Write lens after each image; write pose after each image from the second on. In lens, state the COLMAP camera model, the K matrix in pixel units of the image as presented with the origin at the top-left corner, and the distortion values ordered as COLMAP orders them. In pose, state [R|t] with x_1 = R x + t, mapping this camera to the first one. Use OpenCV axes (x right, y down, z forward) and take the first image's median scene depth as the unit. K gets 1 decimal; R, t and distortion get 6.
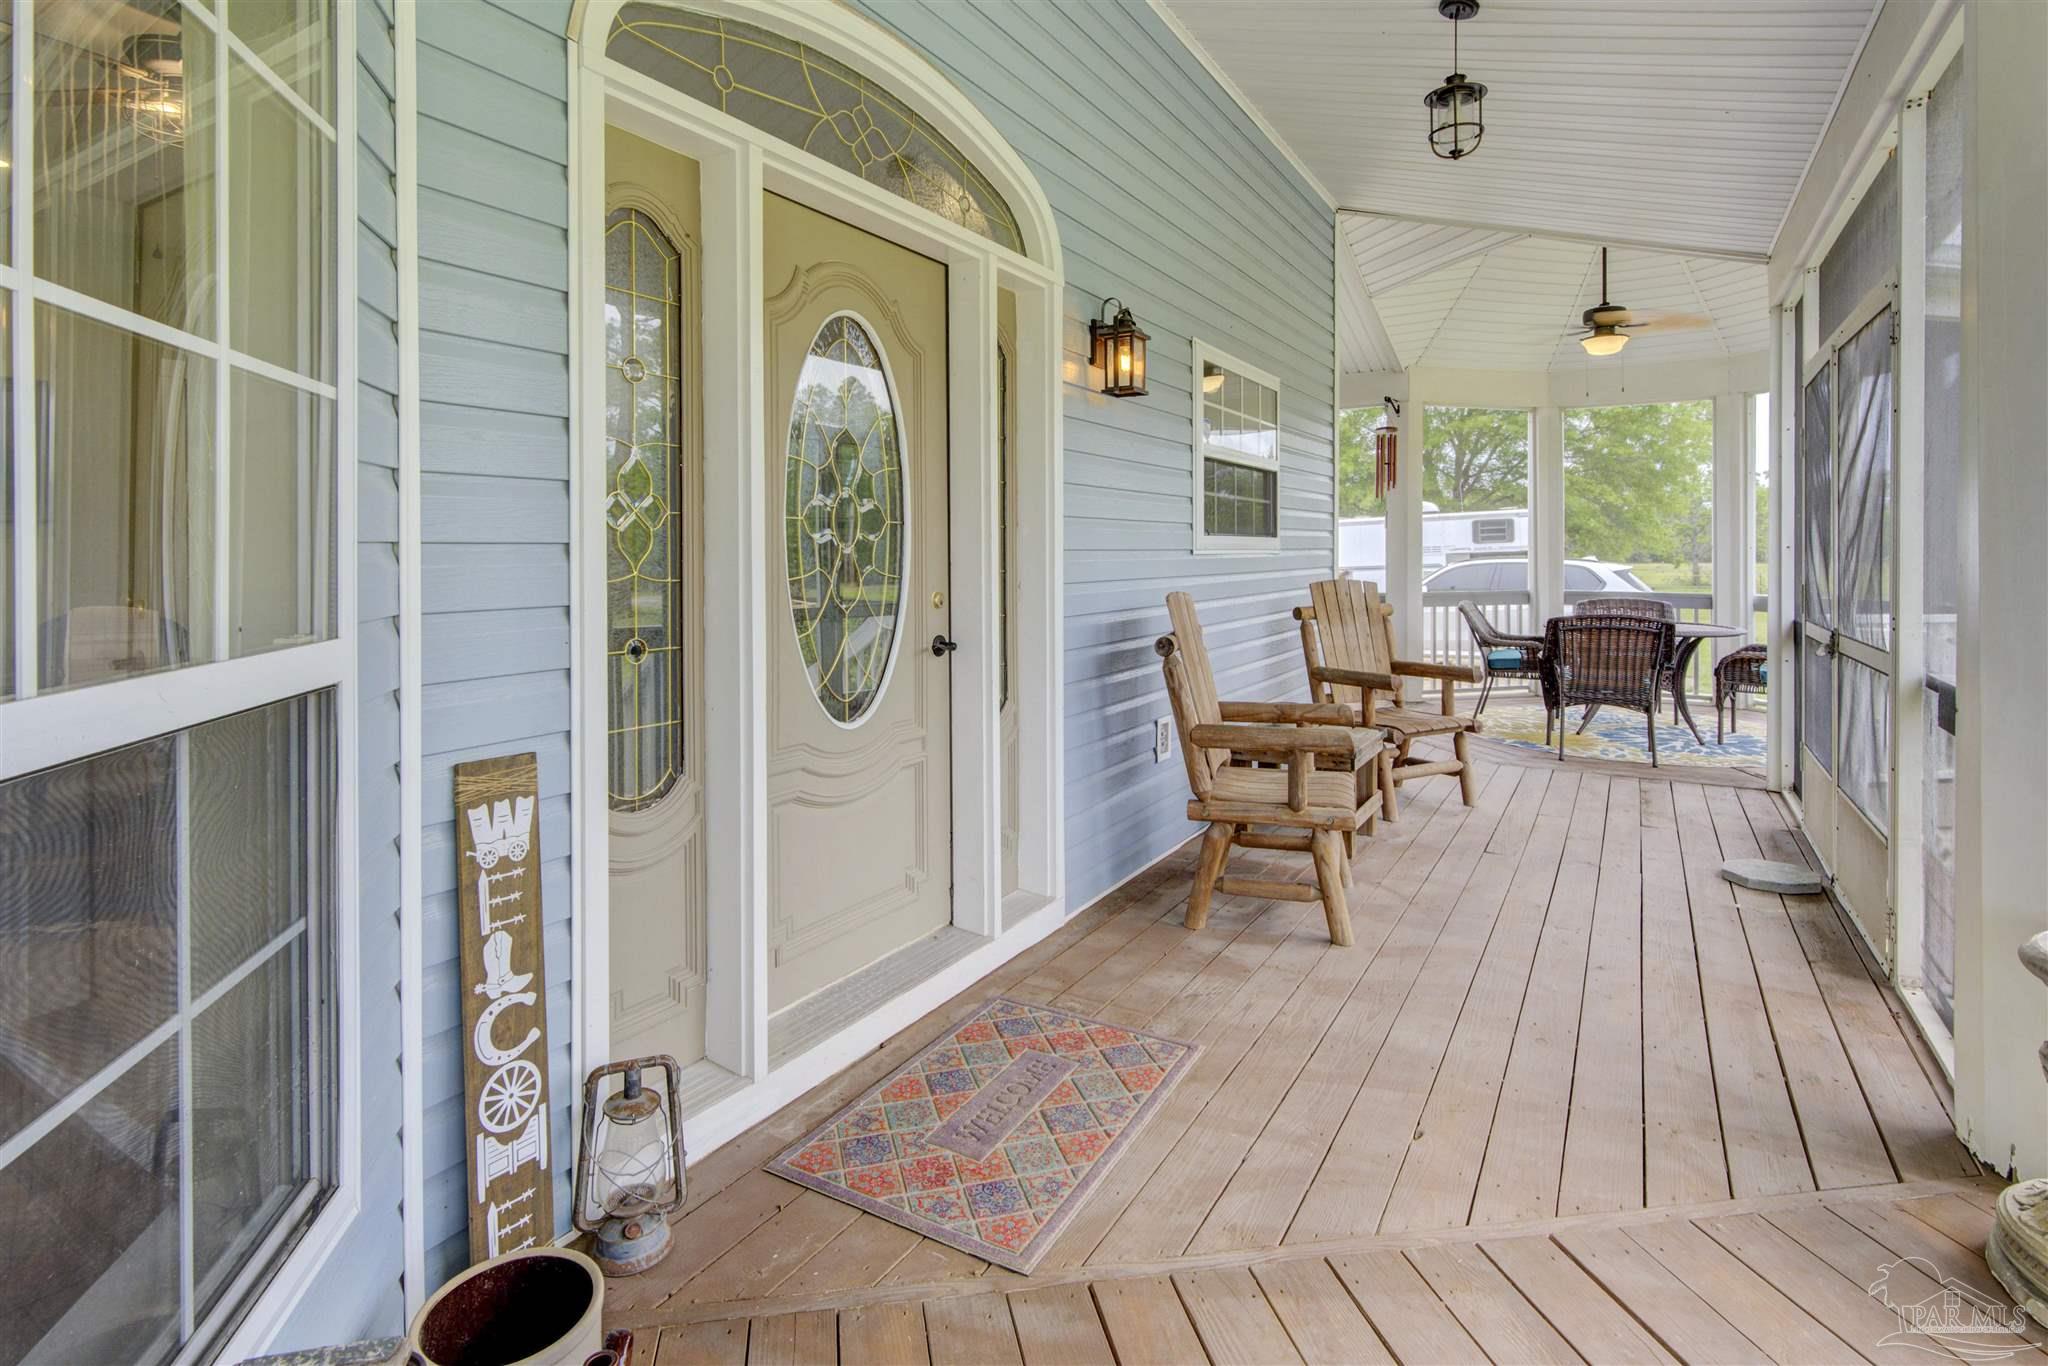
lens RADIAL K [[1003.8, 0, 1037.8], [0, 1003.8, 564.7], [0, 0, 1]] dist [-0.001973, 0.001301]
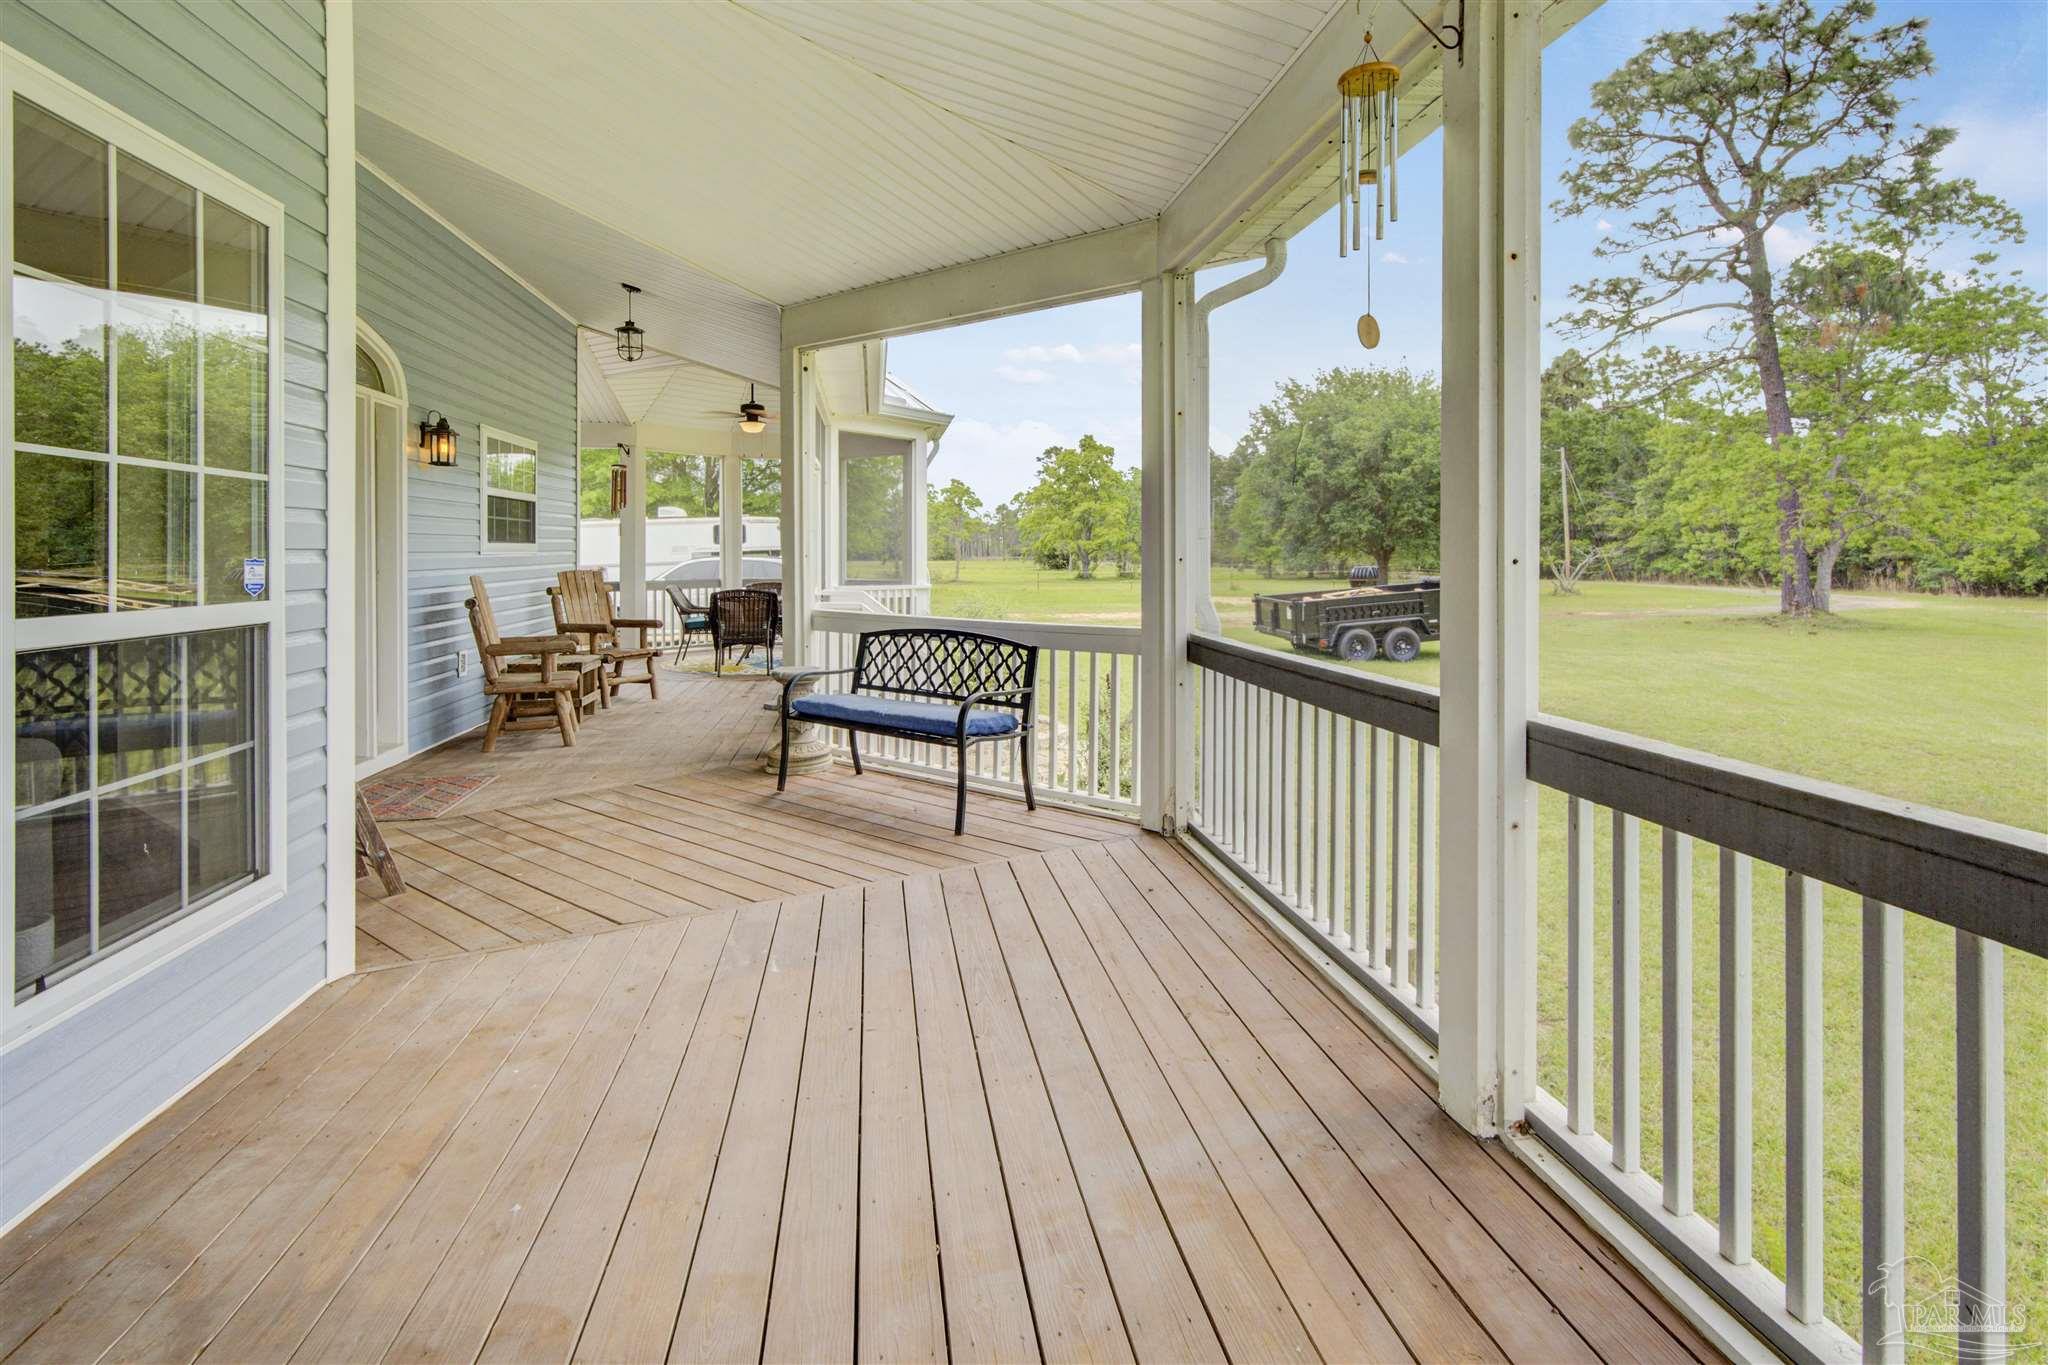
lens RADIAL K [[1003.8, 0, 1037.8], [0, 1003.8, 564.2], [0, 0, 1]] dist [-0.001973, 0.001301]
pose [[0.766052, -0.001458, 0.642777, -0.194696], [0.000892, 0.999999, 0.001205, 0.004547], [-0.642778, -0.000350, 0.766052, -0.816670]]
